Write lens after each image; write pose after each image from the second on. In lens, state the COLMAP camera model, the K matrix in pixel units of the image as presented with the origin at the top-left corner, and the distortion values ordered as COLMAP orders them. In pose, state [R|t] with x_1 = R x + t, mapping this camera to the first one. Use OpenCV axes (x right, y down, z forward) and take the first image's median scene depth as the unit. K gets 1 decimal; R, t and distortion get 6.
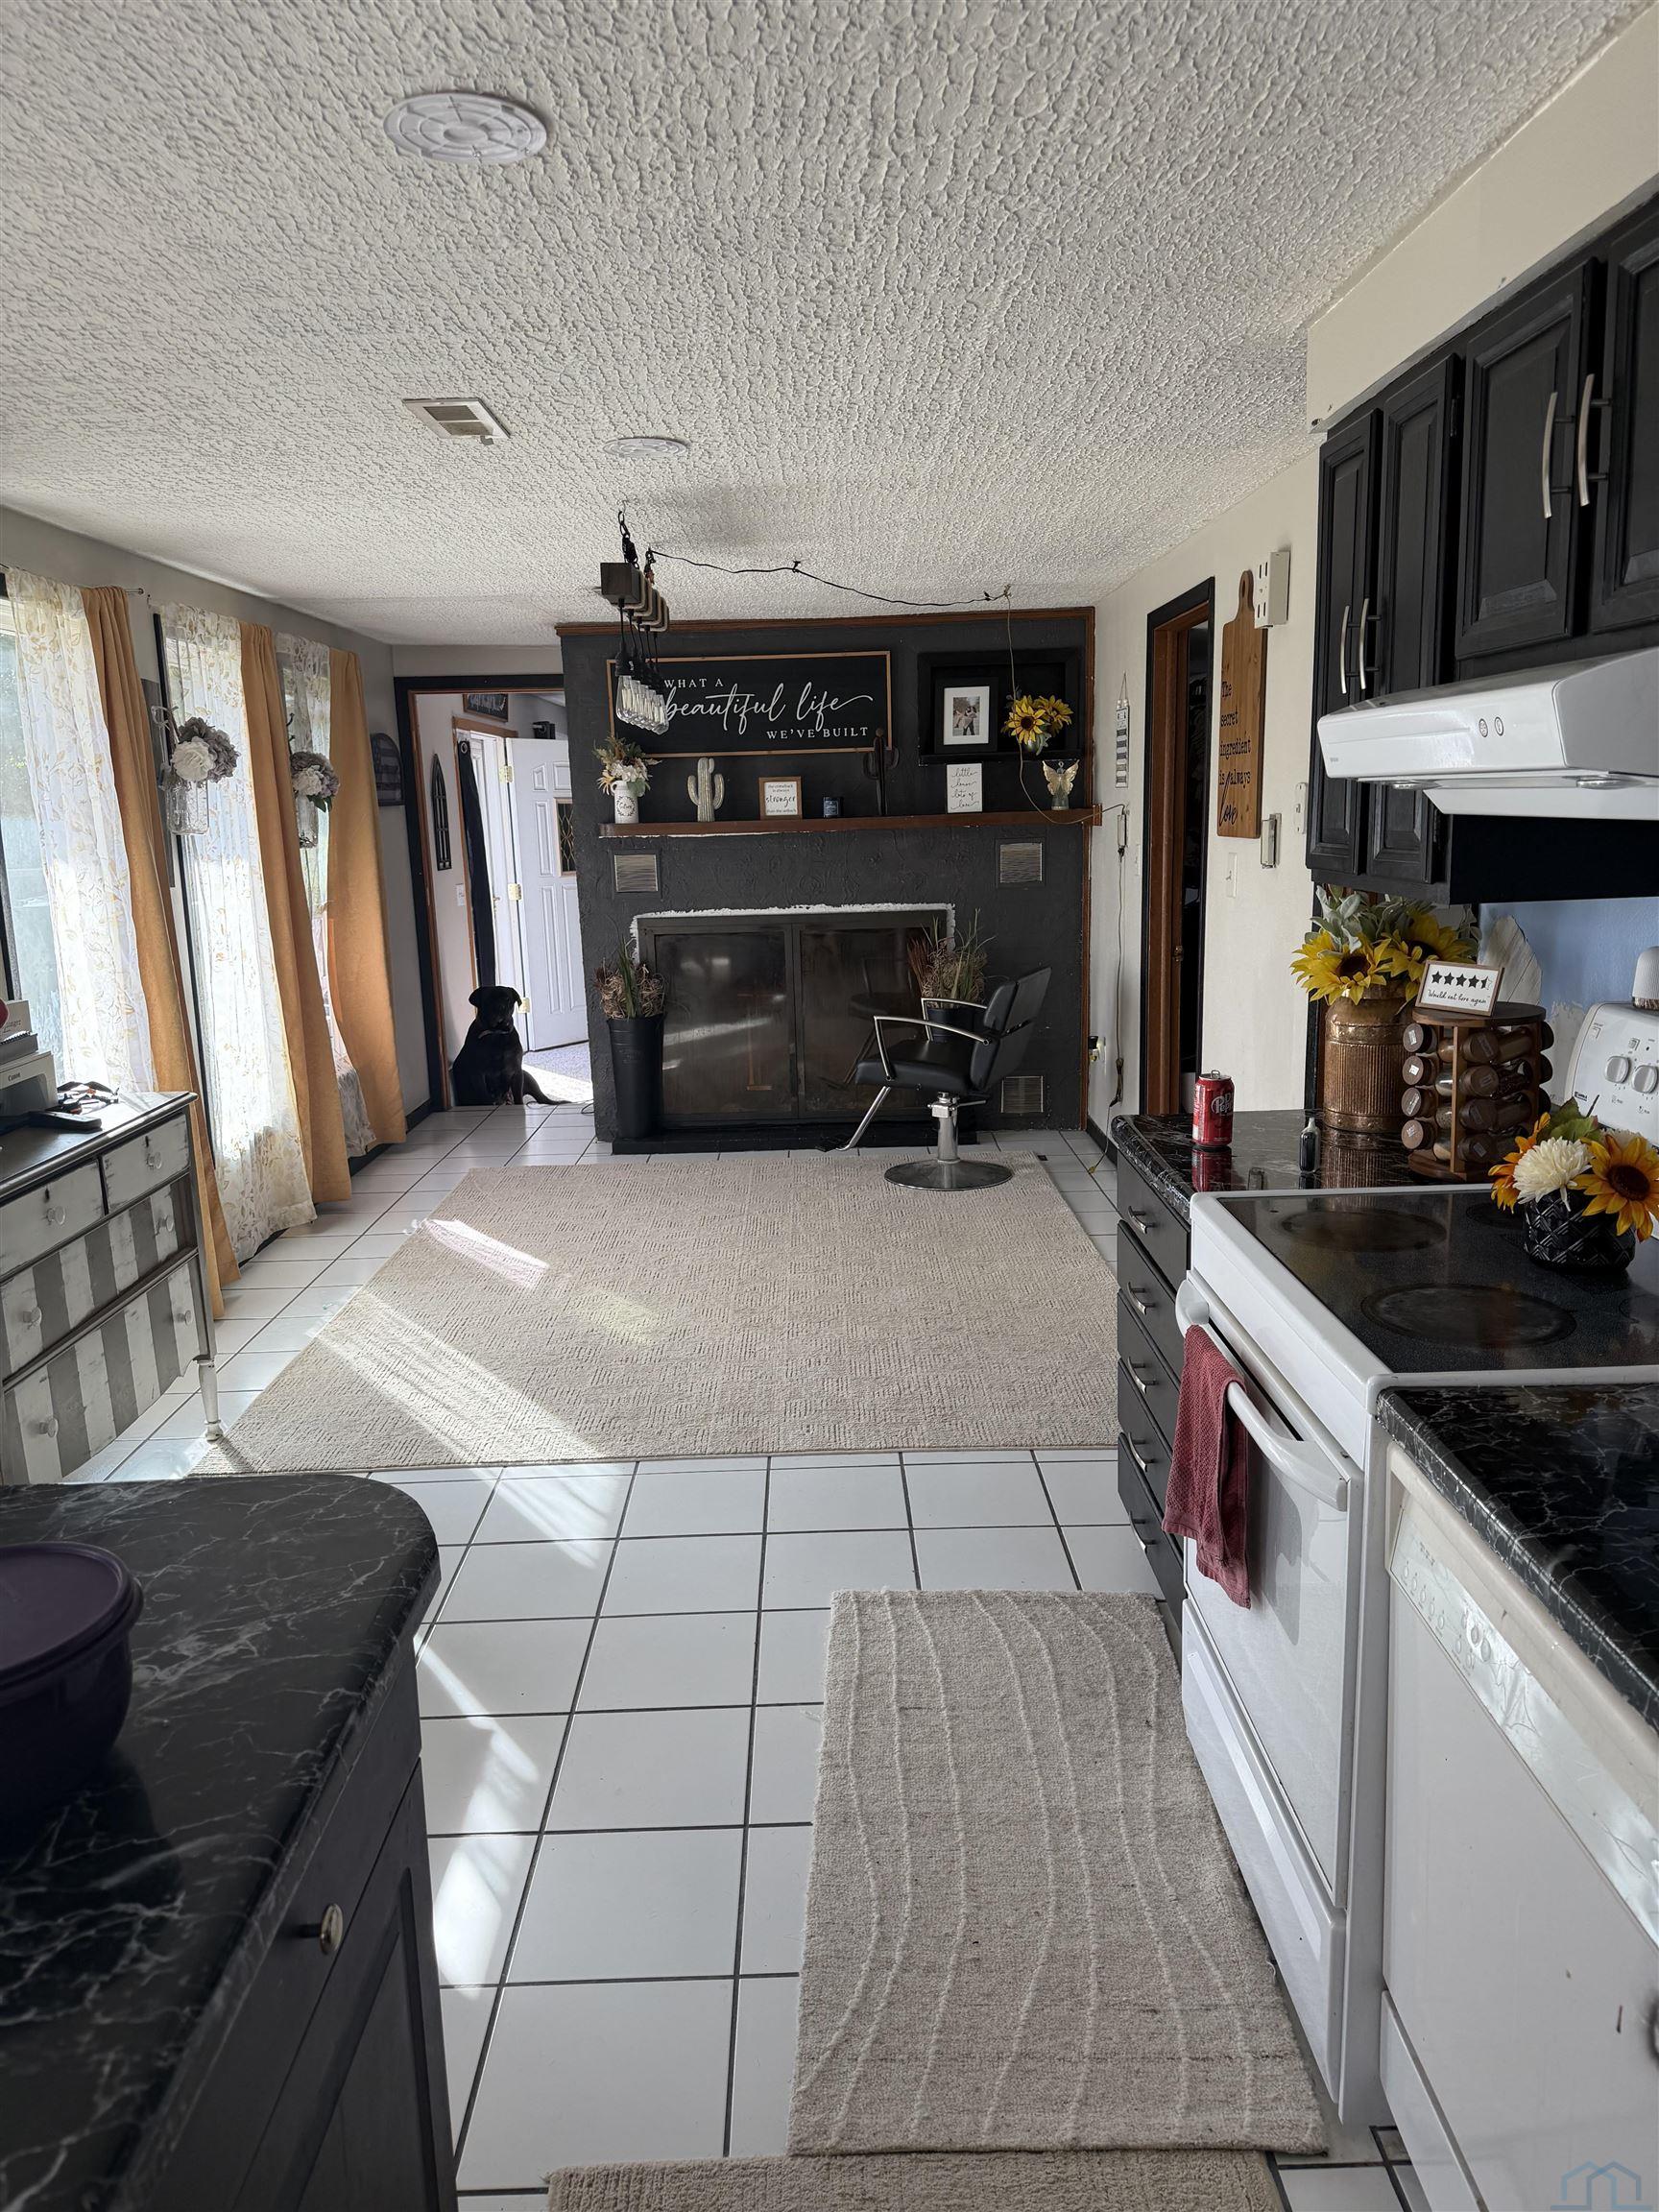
lens RADIAL K [[1542.6, 0, 829.8], [0, 1542.6, 1105.4], [0, 0, 1]] dist [0.026560, -0.064663]
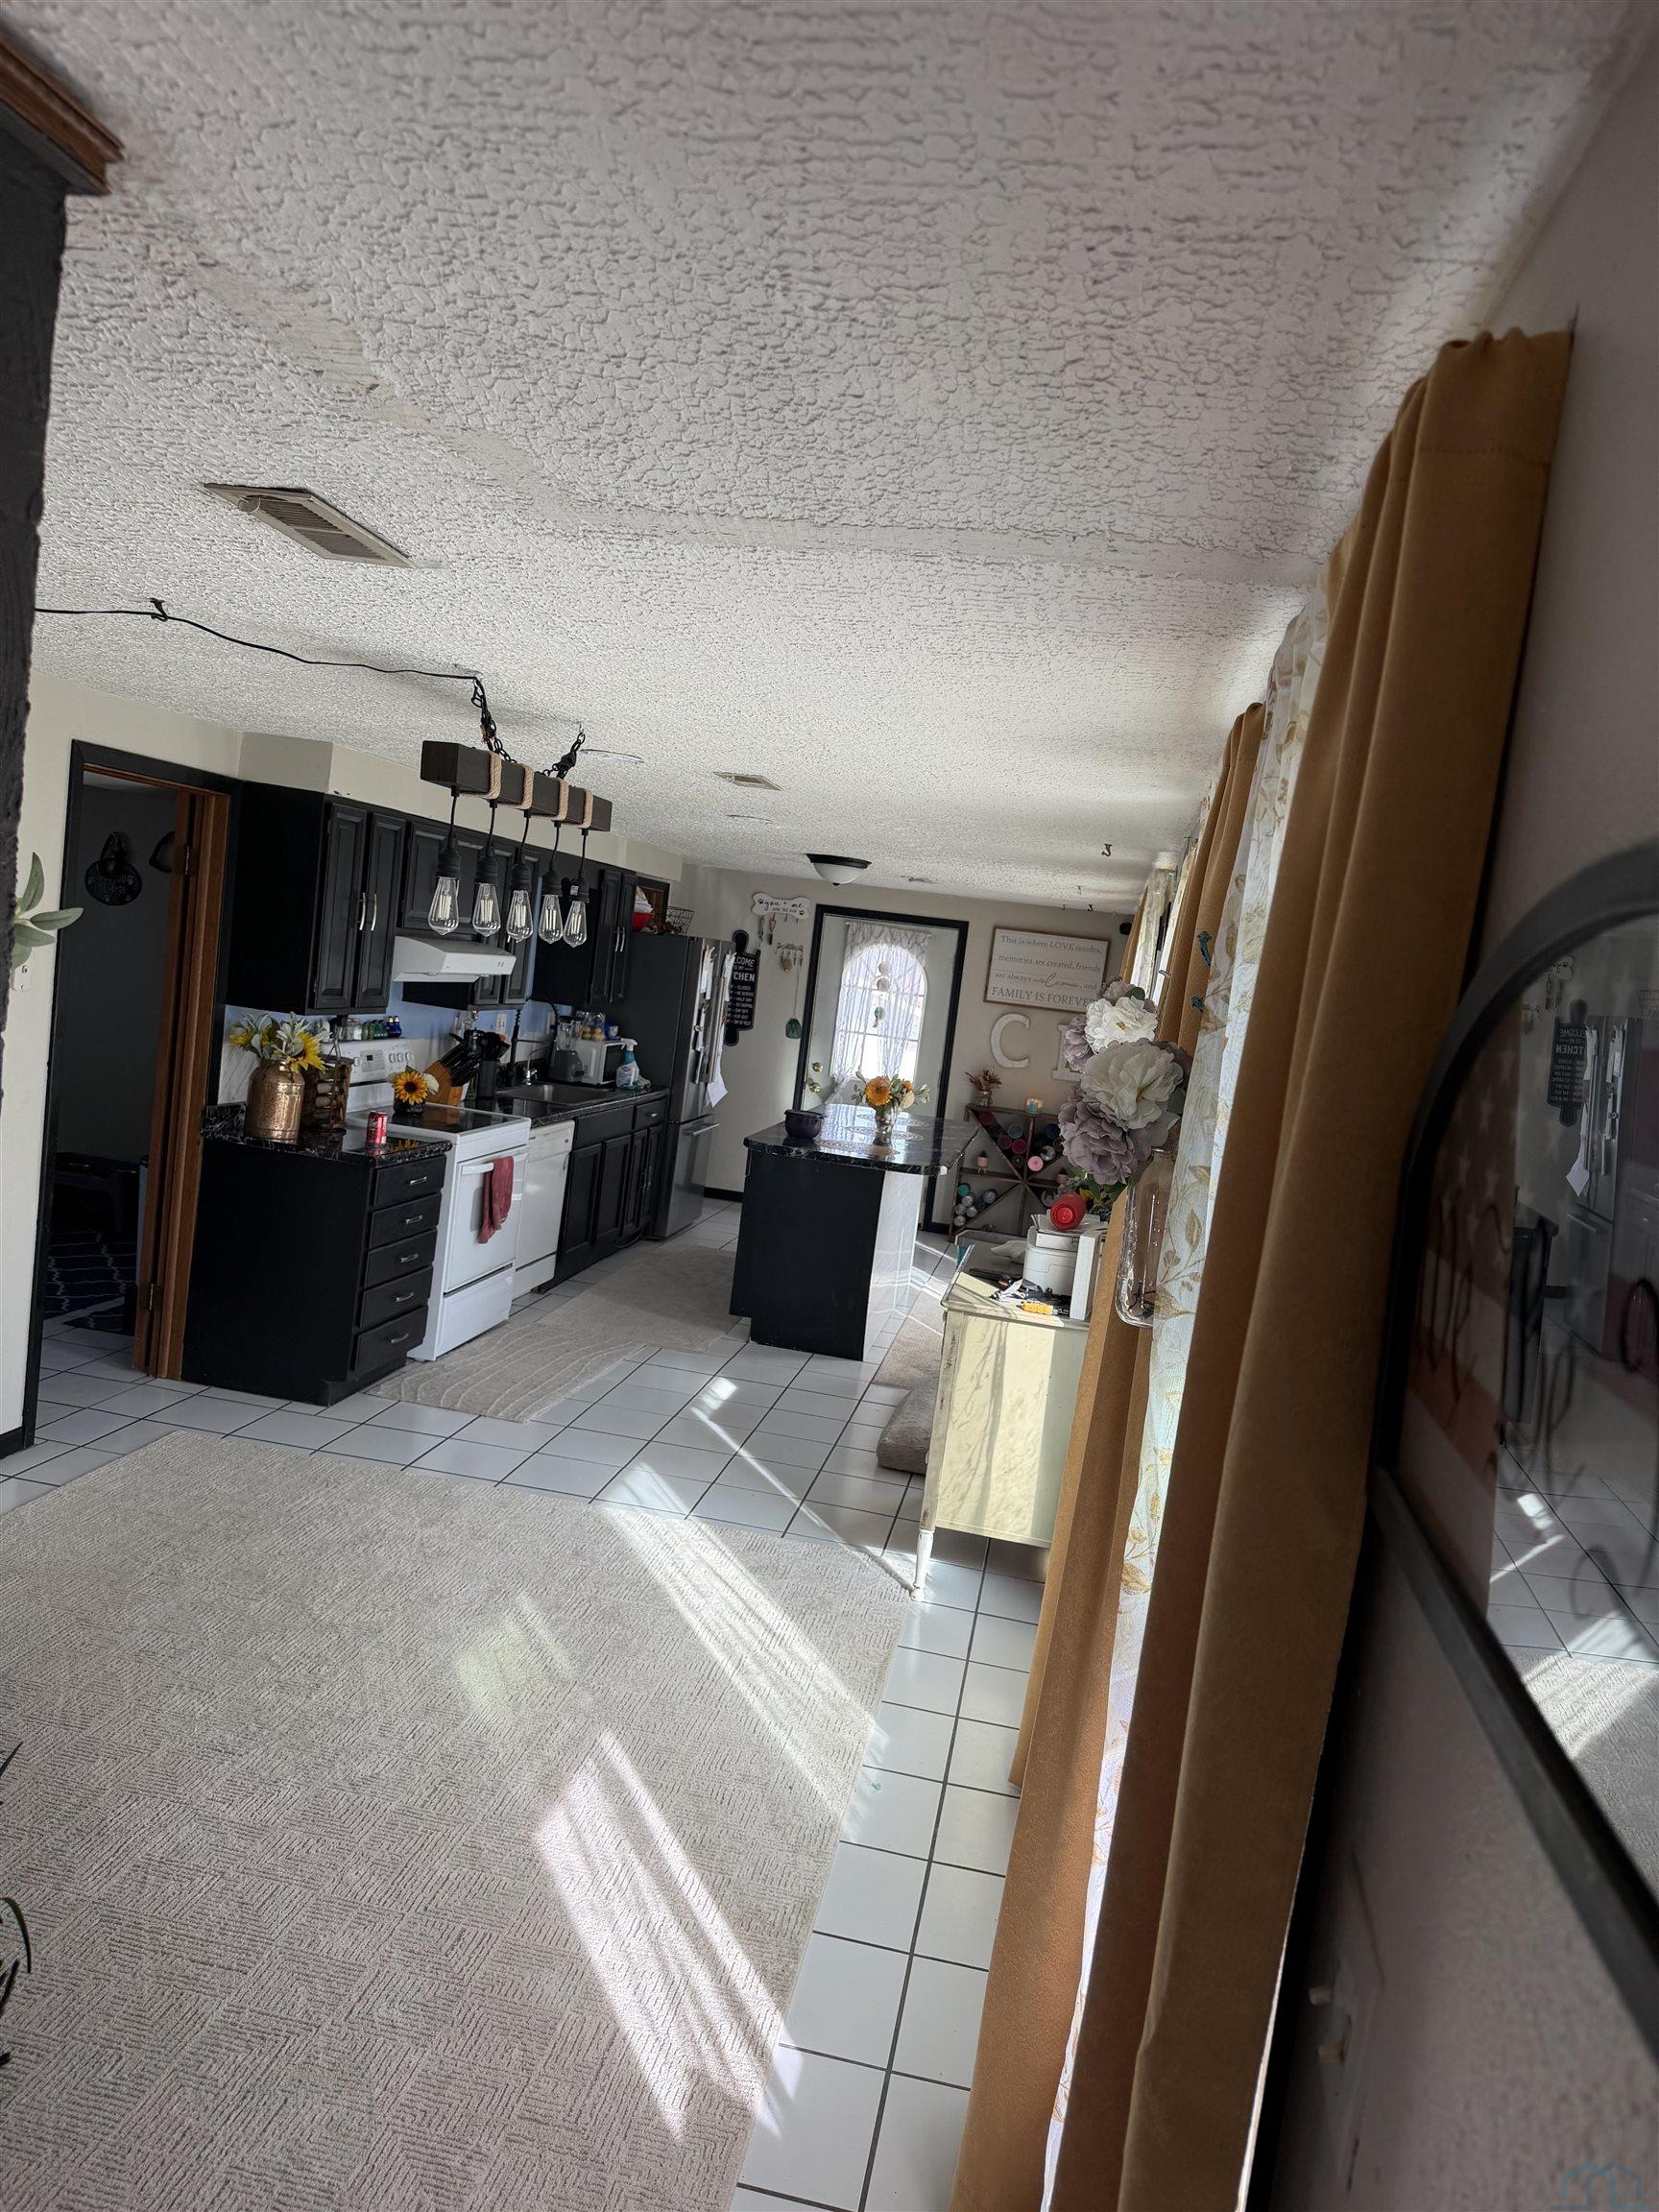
lens RADIAL K [[1542.6, 0, 826.7], [0, 1542.6, 1107.6], [0, 0, 1]] dist [0.026560, -0.064663]
pose [[-0.980365, -0.105548, 0.166564, -0.439702], [-0.053995, 0.956092, 0.288050, -0.425933], [-0.189654, 0.273400, -0.943018, 1.810652]]
